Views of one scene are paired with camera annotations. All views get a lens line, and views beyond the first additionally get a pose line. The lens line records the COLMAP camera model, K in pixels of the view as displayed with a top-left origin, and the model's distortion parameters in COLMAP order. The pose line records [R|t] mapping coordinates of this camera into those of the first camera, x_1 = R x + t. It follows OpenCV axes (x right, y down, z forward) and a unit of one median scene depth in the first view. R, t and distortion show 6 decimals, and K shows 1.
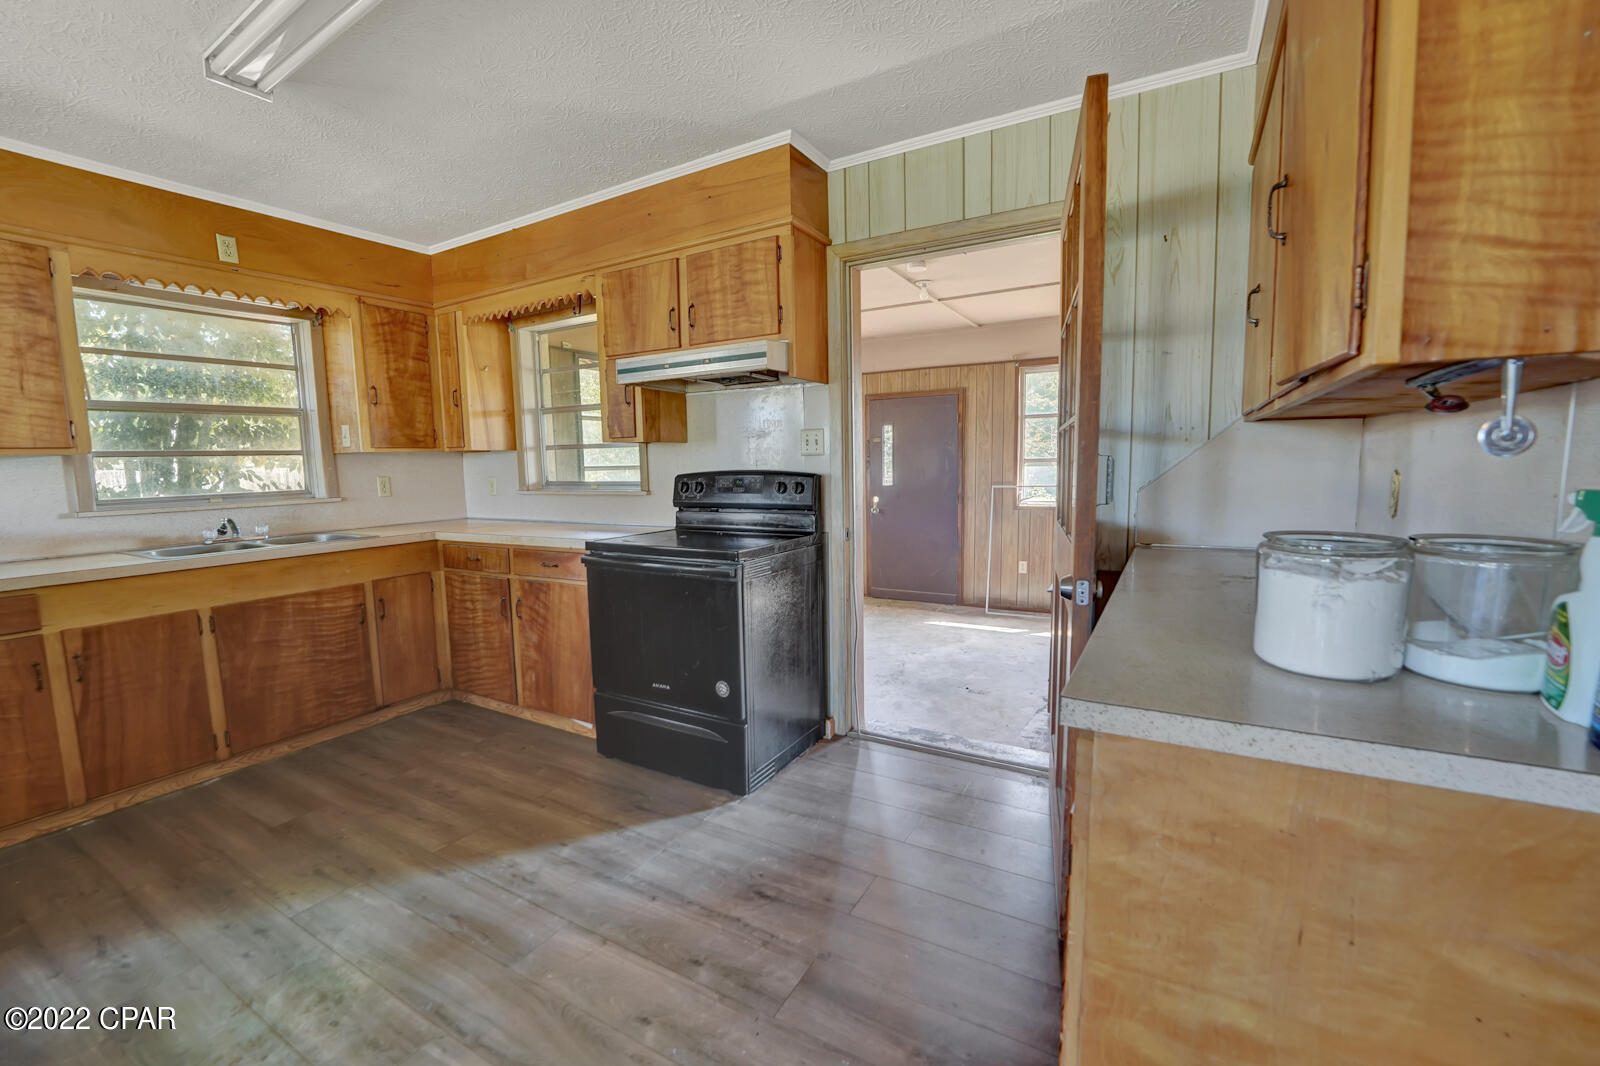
lens RADIAL K [[651.1, 0, 792.5], [0, 651.1, 540.5], [0, 0, 1]] dist [-0.026778, 0.002399]
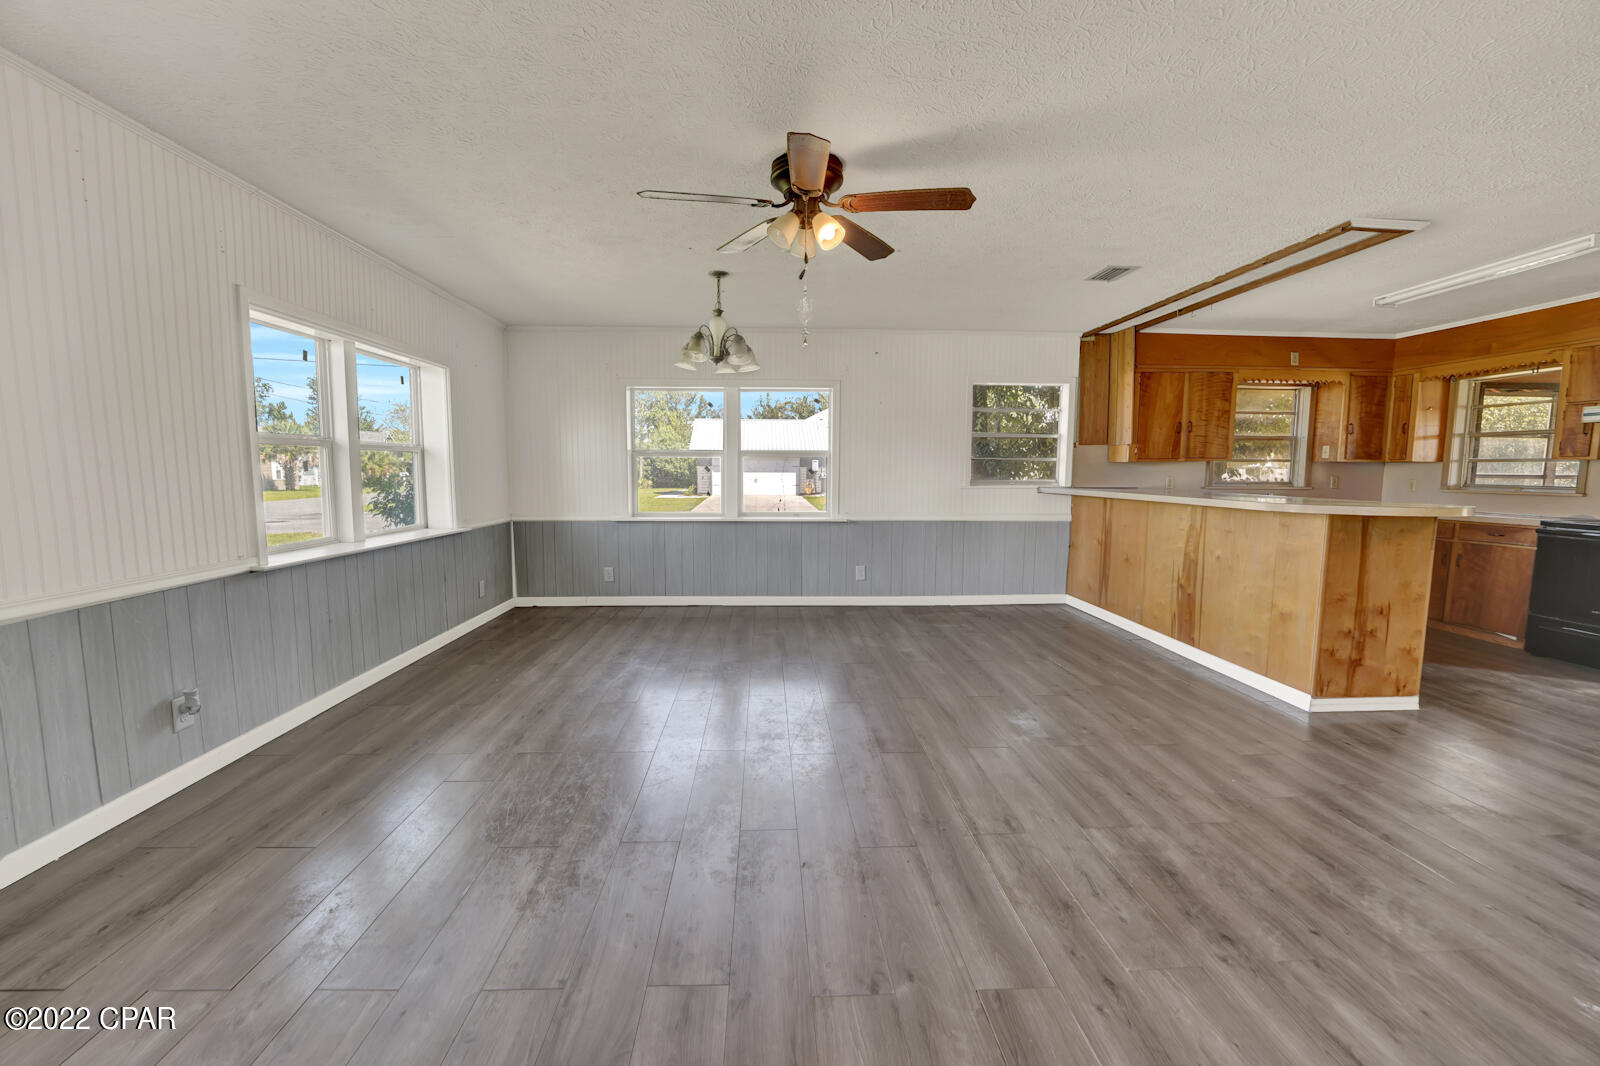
lens RADIAL K [[651.1, 0, 792.0], [0, 651.1, 533.9], [0, 0, 1]] dist [-0.026778, 0.002399]
pose [[0.538353, 0.108690, -0.835681, -0.003000], [-0.118682, 0.991543, 0.052506, 0.144423], [0.834320, 0.070914, 0.546700, -1.188778]]
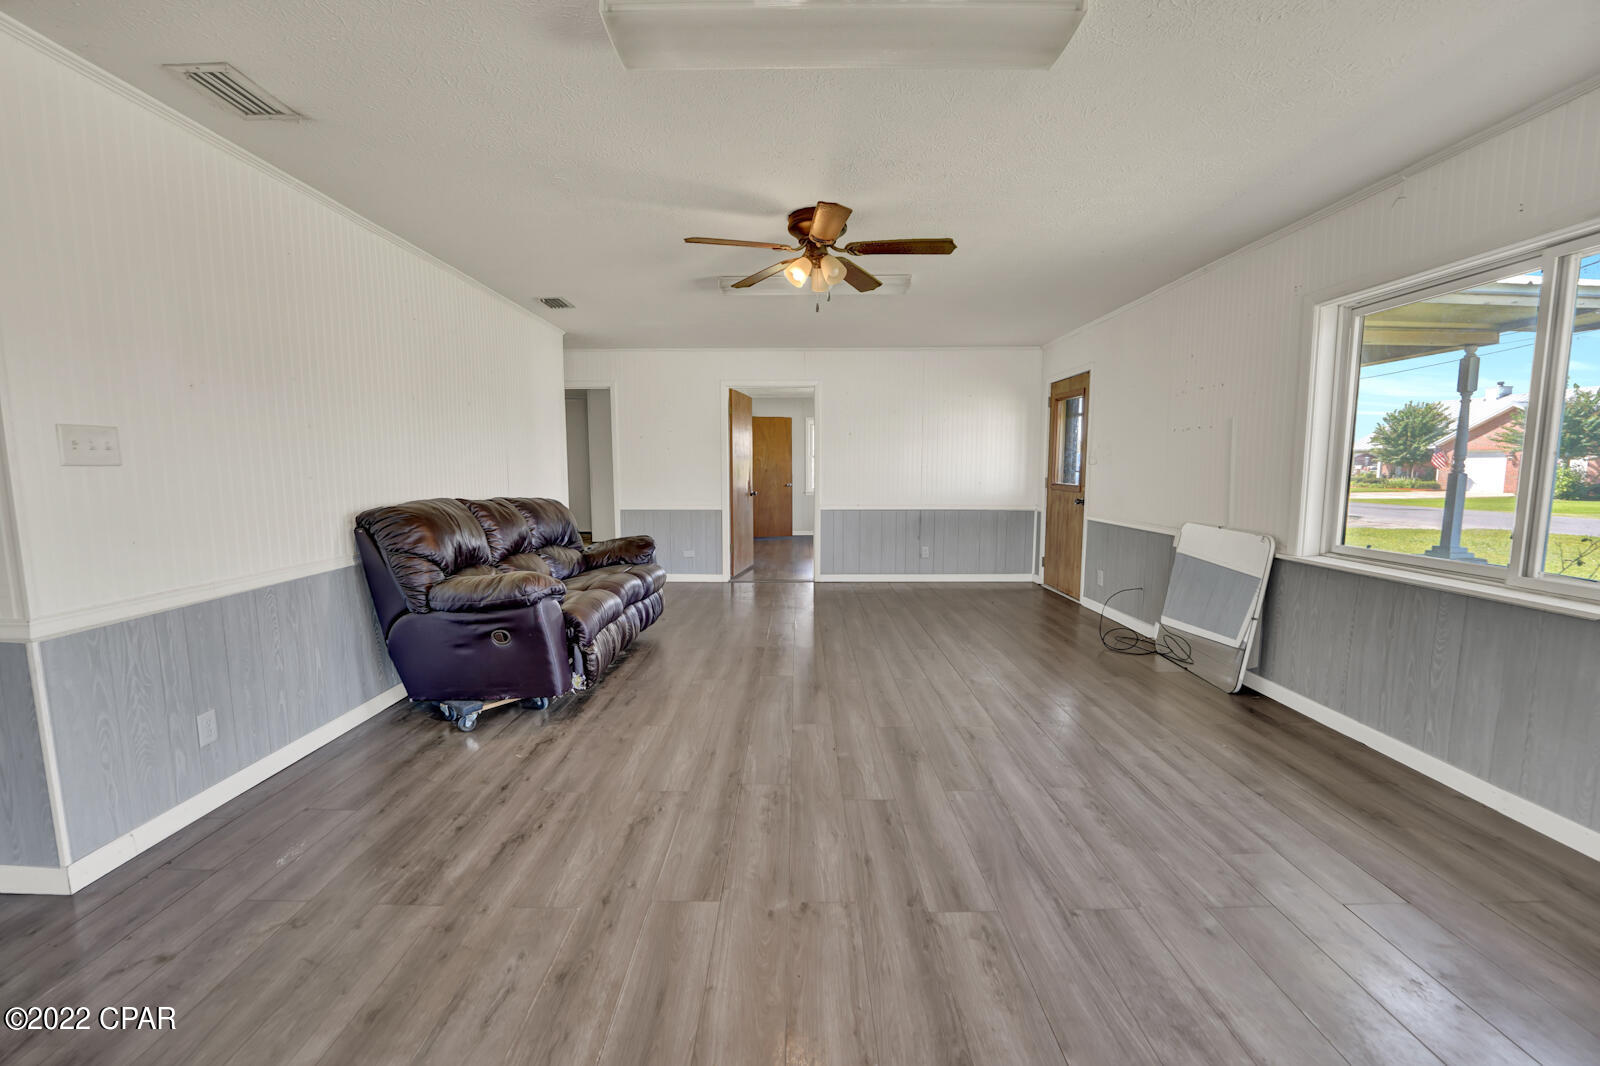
lens RADIAL K [[651.1, 0, 787.6], [0, 651.1, 539.6], [0, 0, 1]] dist [-0.026778, 0.002399]
pose [[-0.487783, -0.072731, 0.869930, -0.798066], [0.121847, 0.981096, 0.150346, 0.092383], [-0.864419, 0.179335, -0.469700, -0.629440]]
